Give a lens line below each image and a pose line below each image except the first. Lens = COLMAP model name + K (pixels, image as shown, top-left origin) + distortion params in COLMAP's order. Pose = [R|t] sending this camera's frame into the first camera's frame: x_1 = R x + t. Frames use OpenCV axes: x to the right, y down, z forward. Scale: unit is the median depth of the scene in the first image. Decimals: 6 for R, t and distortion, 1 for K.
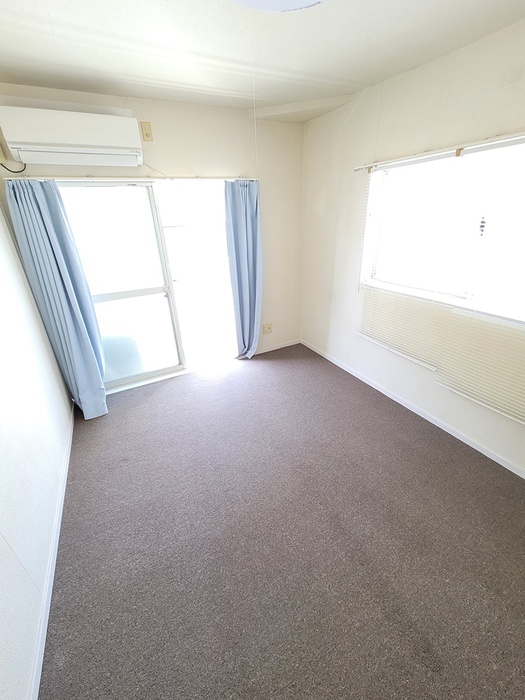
lens RADIAL K [[289.3, 0, 262.1], [0, 289.3, 348.1], [0, 0, 1]] dist [-0.006902, 0.000874]
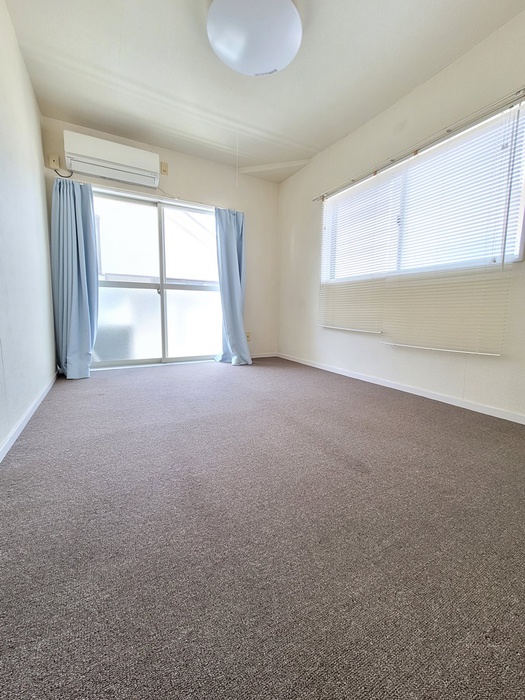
lens RADIAL K [[289.3, 0, 262.5], [0, 289.3, 349.7], [0, 0, 1]] dist [-0.006902, 0.000874]
pose [[0.998205, 0.050908, 0.031541, 0.067543], [-0.039051, 0.952619, -0.301650, 0.453261], [-0.045403, 0.299876, 0.952897, -0.081398]]
